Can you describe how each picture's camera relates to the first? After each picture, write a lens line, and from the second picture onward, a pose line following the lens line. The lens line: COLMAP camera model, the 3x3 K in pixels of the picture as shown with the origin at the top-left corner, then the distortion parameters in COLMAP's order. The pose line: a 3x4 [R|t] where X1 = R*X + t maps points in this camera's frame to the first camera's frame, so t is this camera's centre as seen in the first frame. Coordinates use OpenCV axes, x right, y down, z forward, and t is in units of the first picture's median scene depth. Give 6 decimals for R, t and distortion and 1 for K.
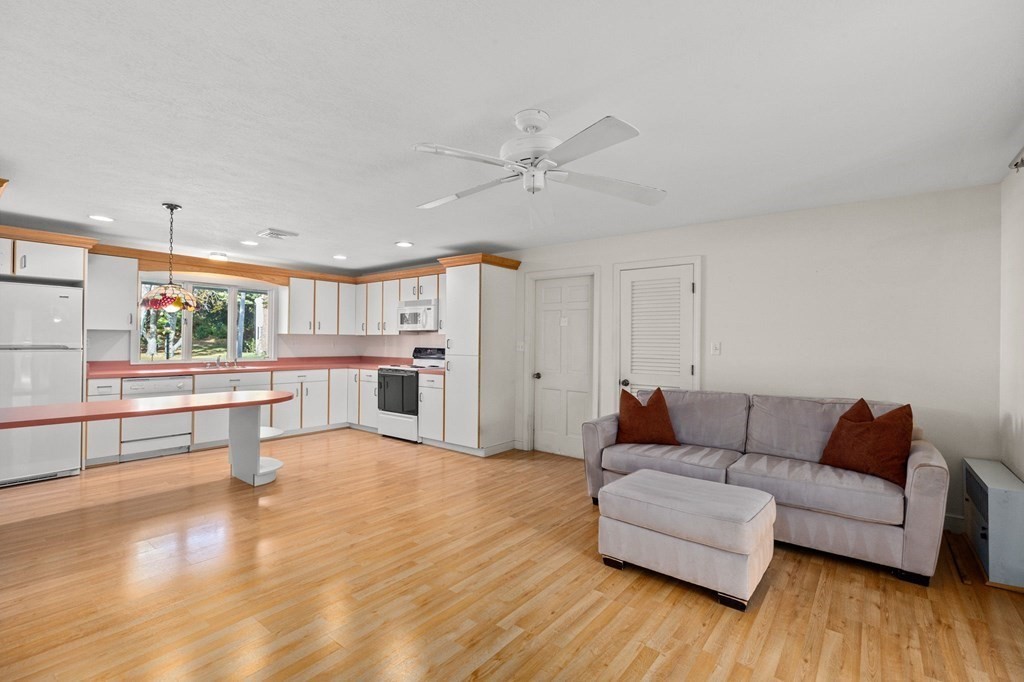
lens RADIAL K [[459.1, 0, 510.4], [0, 459.1, 338.7], [0, 0, 1]] dist [-0.017158, 0.007693]
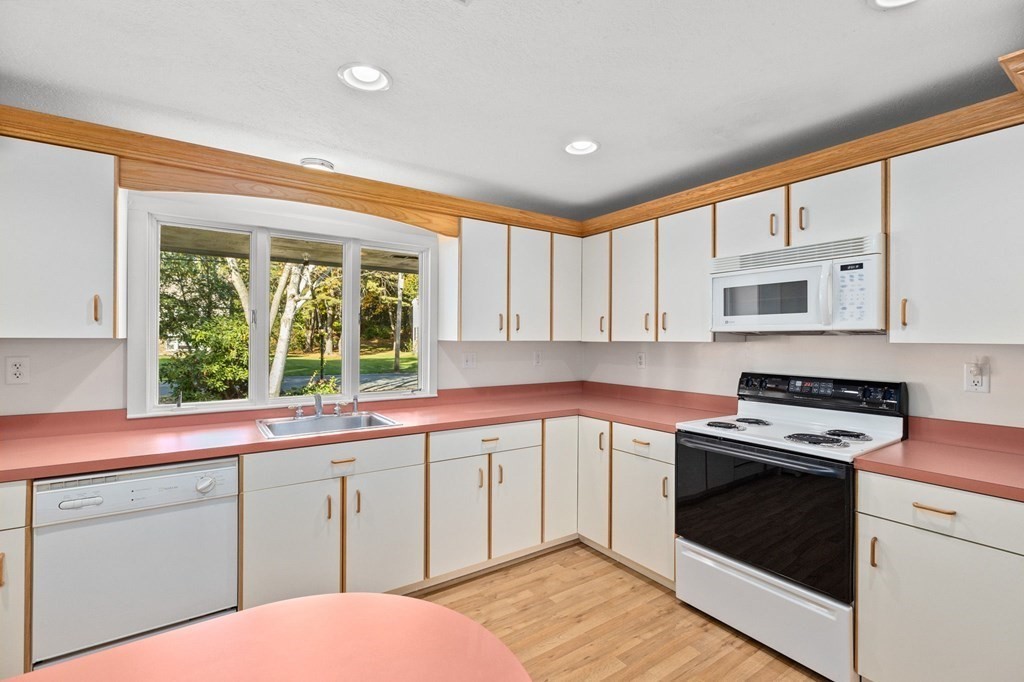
lens RADIAL K [[459.1, 0, 510.4], [0, 459.1, 338.7], [0, 0, 1]] dist [-0.017158, 0.007693]
pose [[0.955291, -0.004578, -0.295631, -0.298739], [0.005378, 0.999984, 0.001895, -0.013617], [0.295617, -0.003401, 0.955300, 0.572651]]
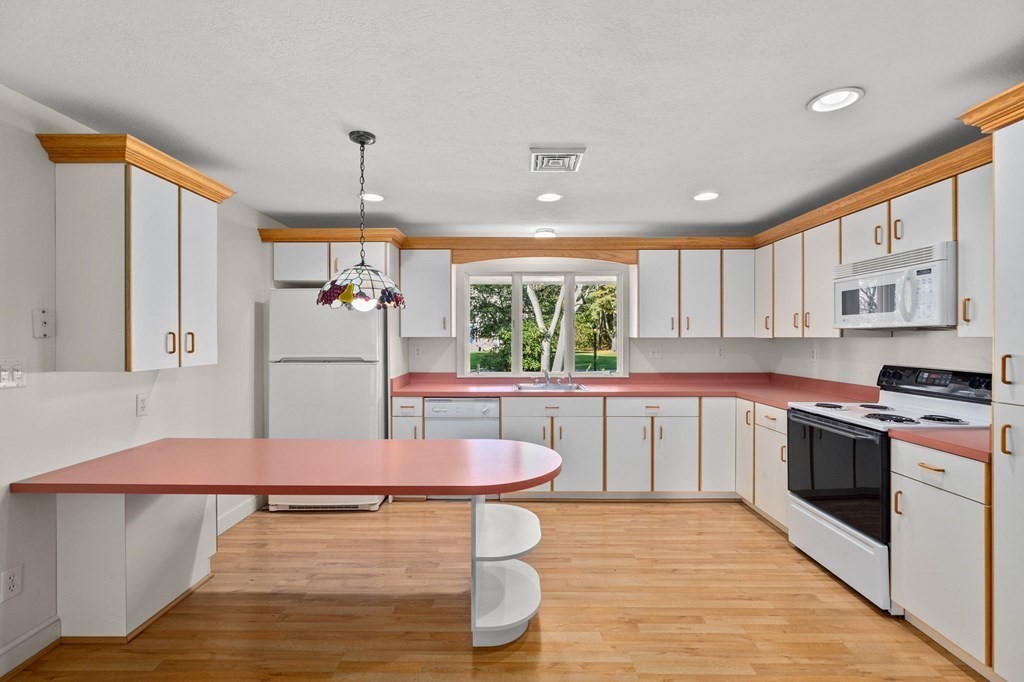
lens RADIAL K [[459.1, 0, 510.4], [0, 459.1, 338.7], [0, 0, 1]] dist [-0.017158, 0.007693]
pose [[0.614086, -0.006825, -0.789209, -0.083515], [0.012113, 0.999926, 0.000777, -0.011995], [0.789146, -0.010037, 0.614124, 0.456414]]
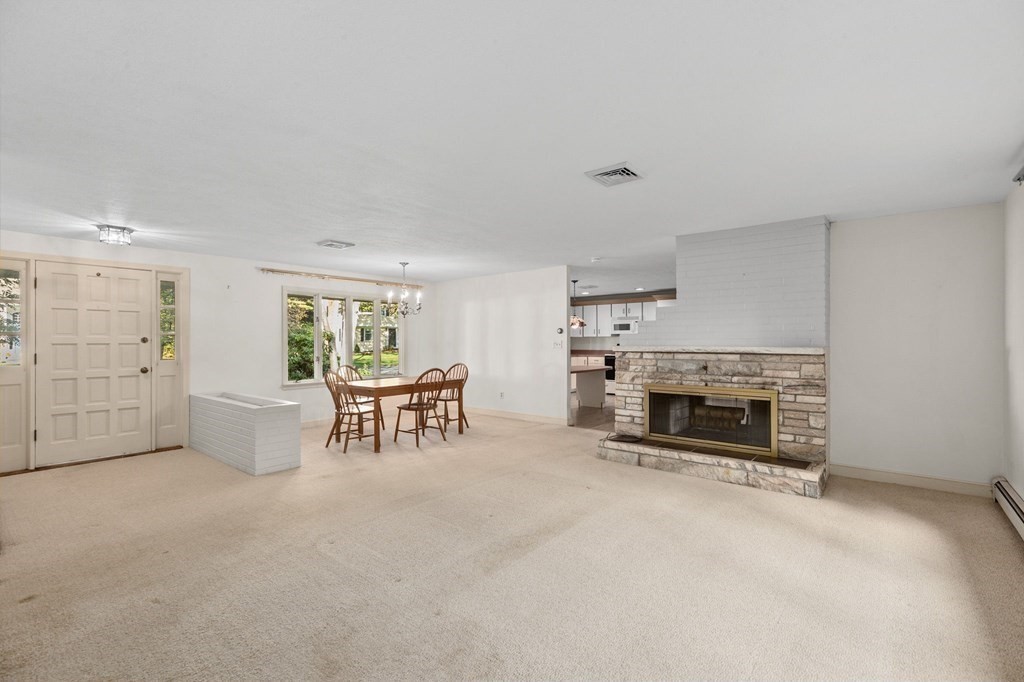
lens RADIAL K [[459.1, 0, 510.4], [0, 459.1, 338.7], [0, 0, 1]] dist [-0.017158, 0.007693]
pose [[0.999621, -0.010423, -0.025481, -0.586657], [0.010456, 0.999945, 0.001167, -0.006401], [0.025467, -0.001433, 0.999675, -0.742609]]
